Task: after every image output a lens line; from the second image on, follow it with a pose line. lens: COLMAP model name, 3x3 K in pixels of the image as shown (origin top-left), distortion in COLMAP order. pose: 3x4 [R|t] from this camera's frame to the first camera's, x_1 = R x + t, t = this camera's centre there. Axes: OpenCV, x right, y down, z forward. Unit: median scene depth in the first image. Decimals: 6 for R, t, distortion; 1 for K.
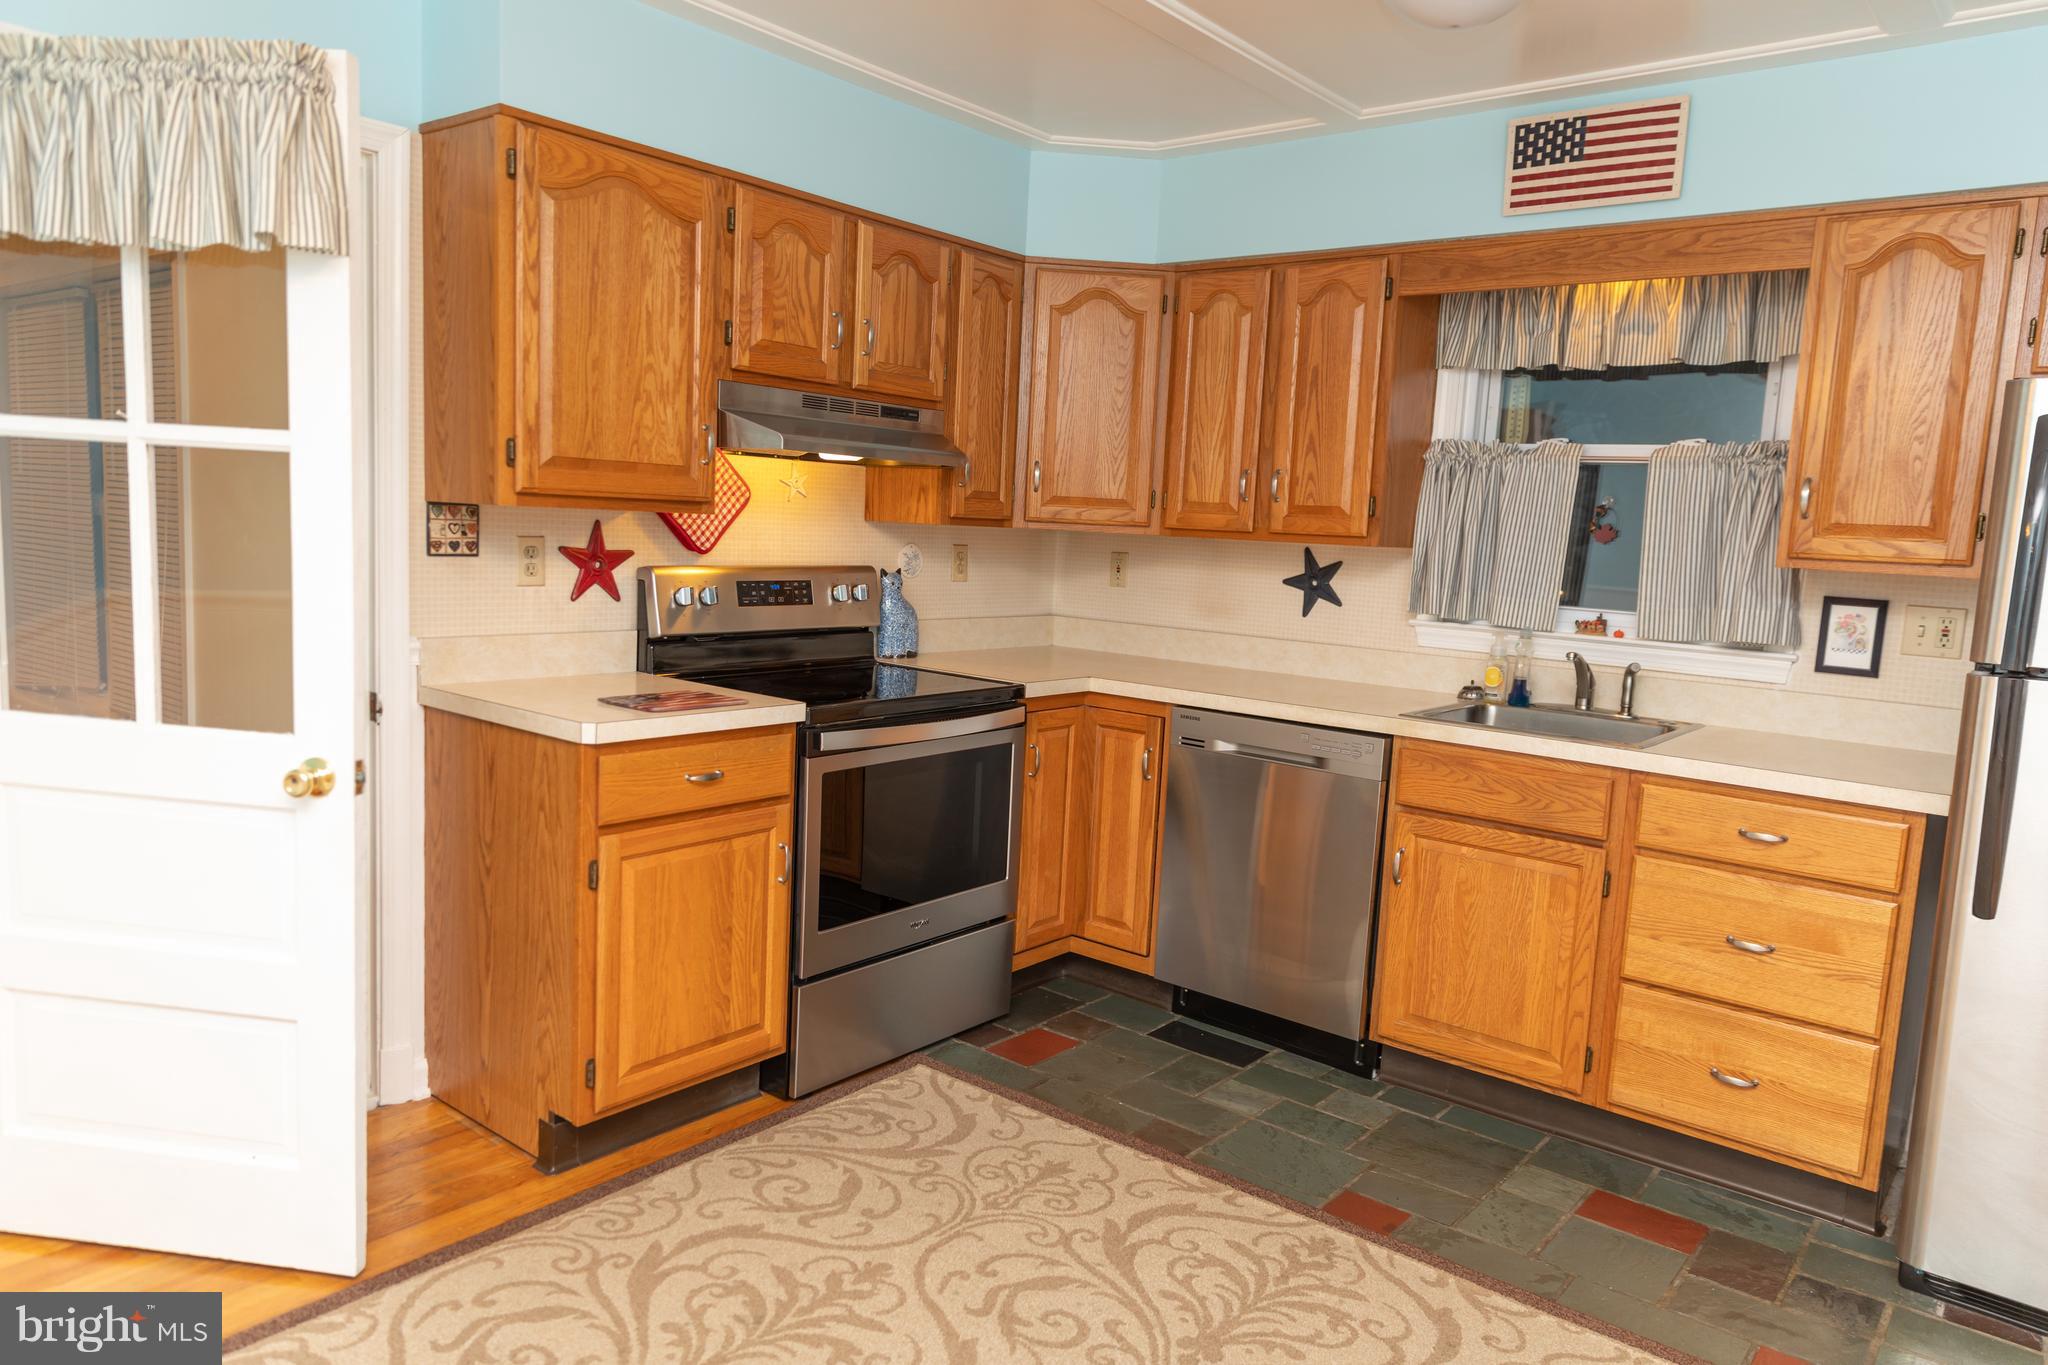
lens RADIAL K [[1371.8, 0, 1024.0], [0, 1371.8, 682.5], [0, 0, 1]] dist [0.012001, -0.006011]
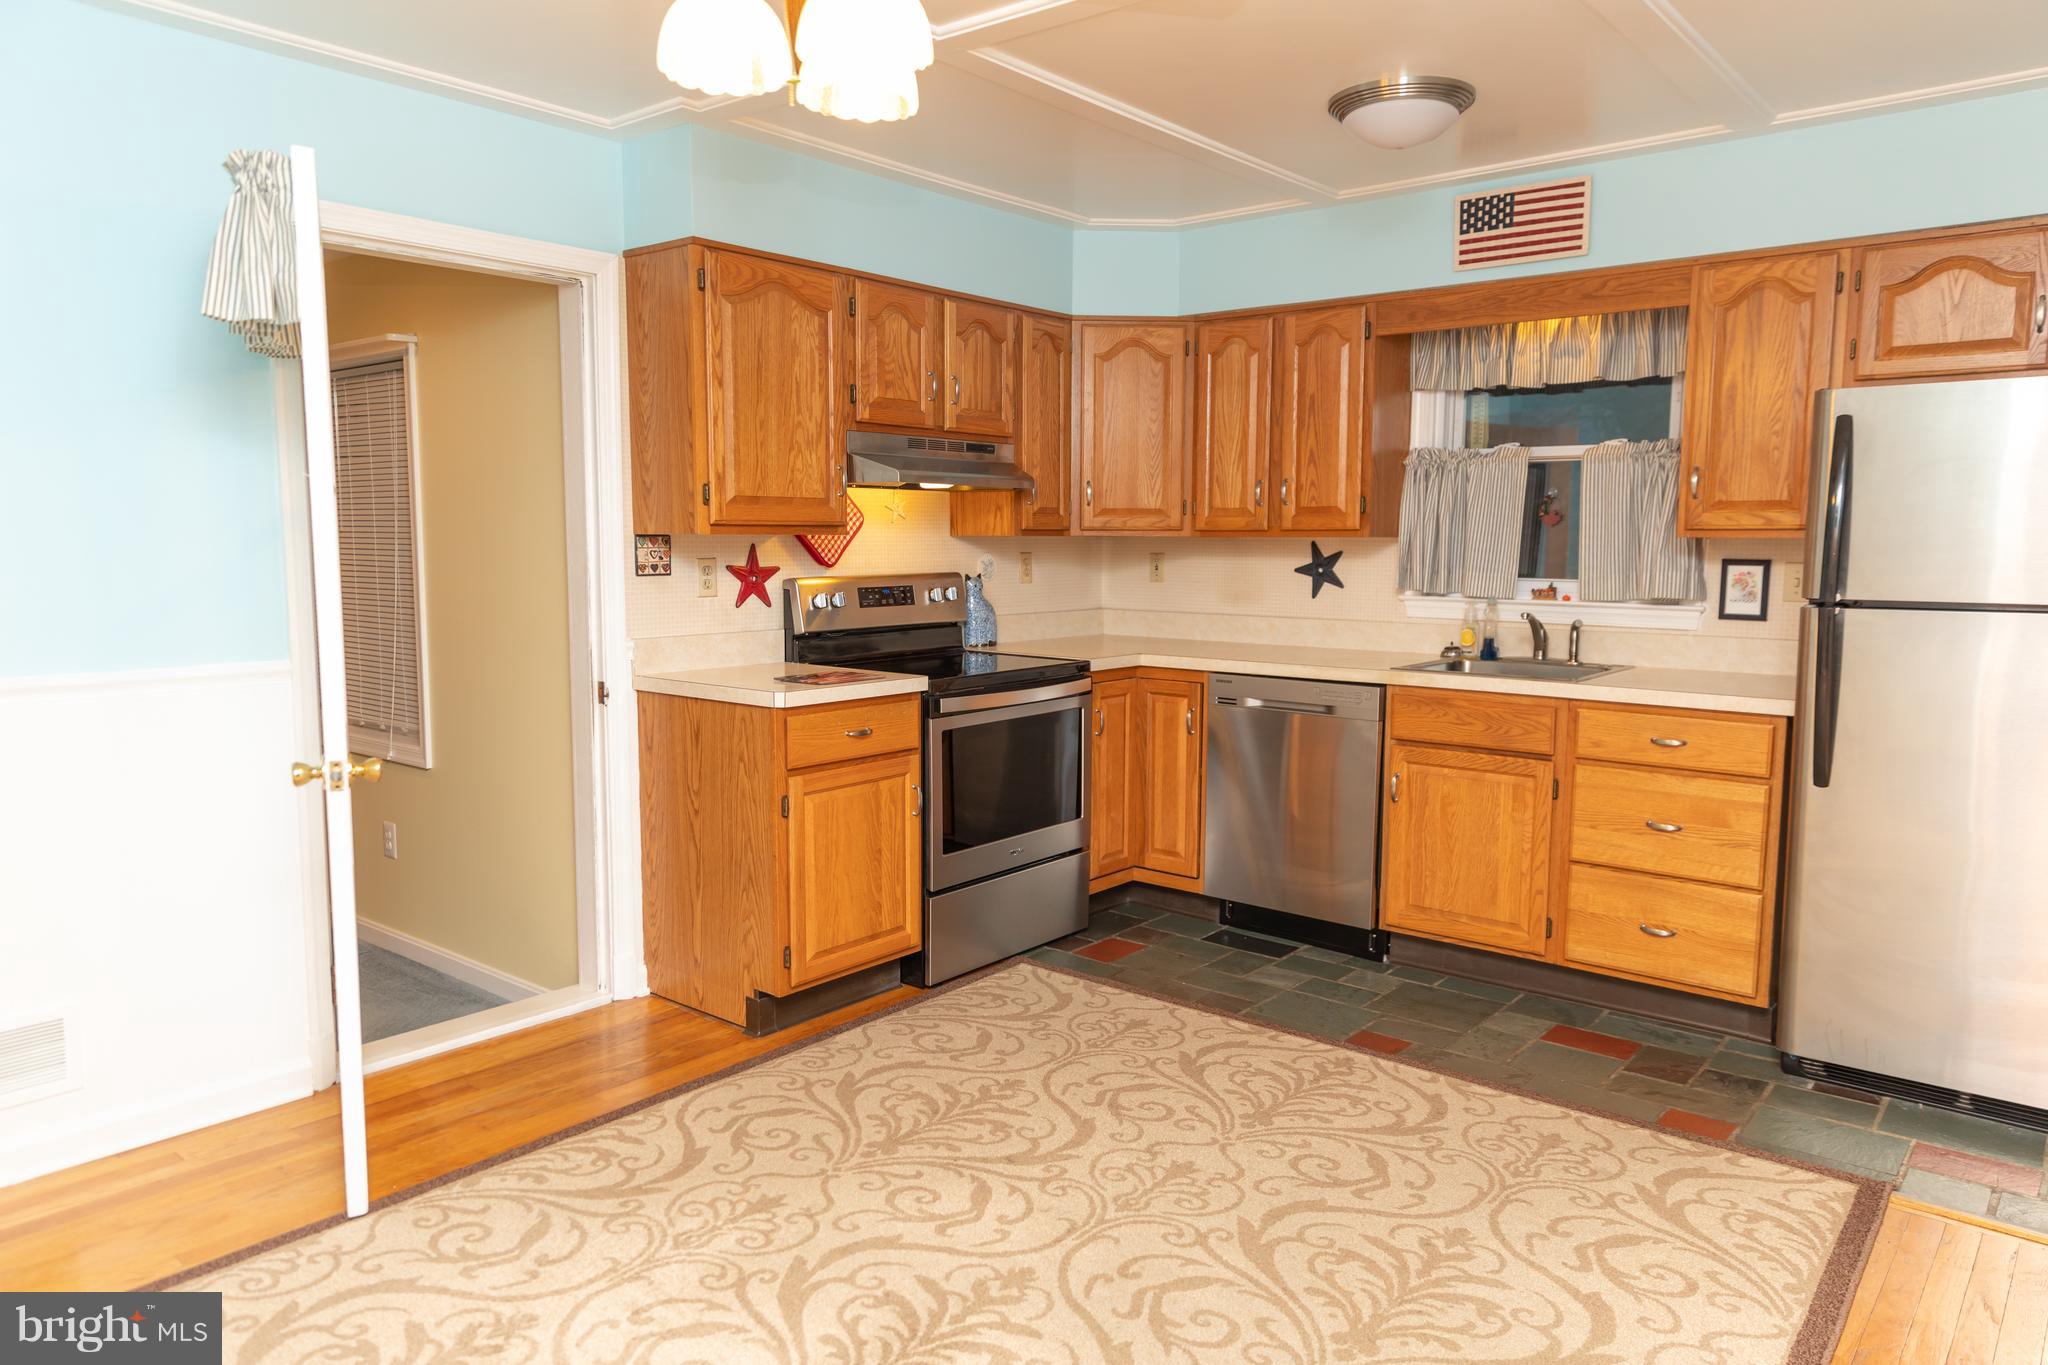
lens RADIAL K [[1371.8, 0, 1024.0], [0, 1371.8, 682.5], [0, 0, 1]] dist [0.012001, -0.006011]
pose [[0.998895, -0.044209, -0.015954, -0.045780], [0.044017, 0.998957, -0.012162, 0.038662], [0.016475, 0.011446, 0.999799, -0.280070]]
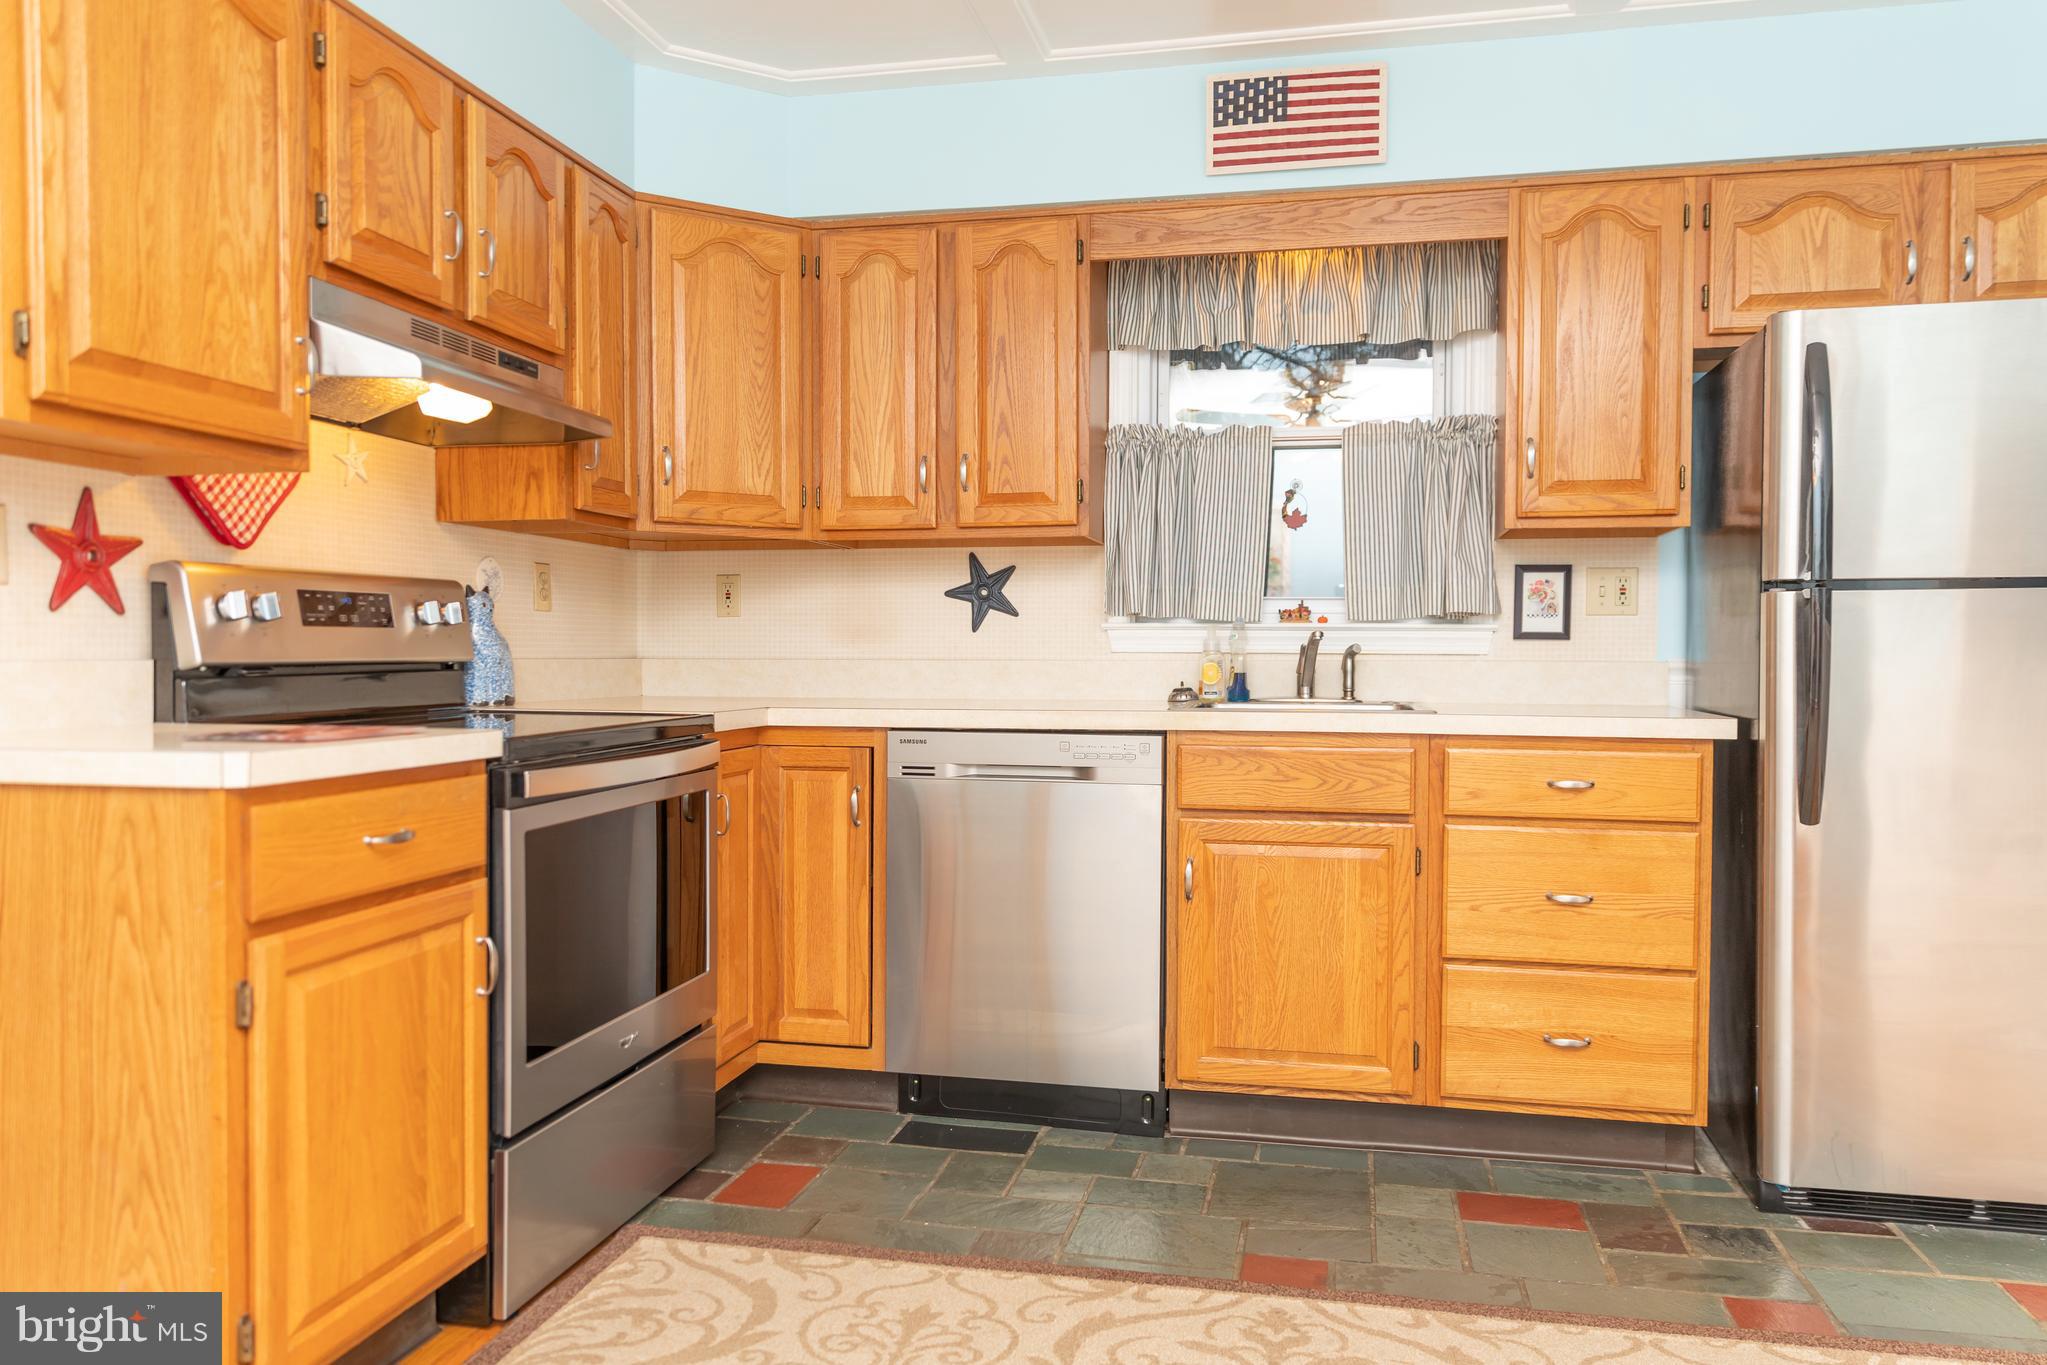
lens RADIAL K [[1464.1, 0, 1033.1], [0, 1464.1, 684.1], [0, 0, 1]] dist [0.014396, -0.006748]
pose [[0.888373, -0.056427, 0.455641, -0.244773], [0.095515, 0.993420, -0.063202, 0.061511], [-0.449076, 0.099668, 0.887917, 0.206342]]
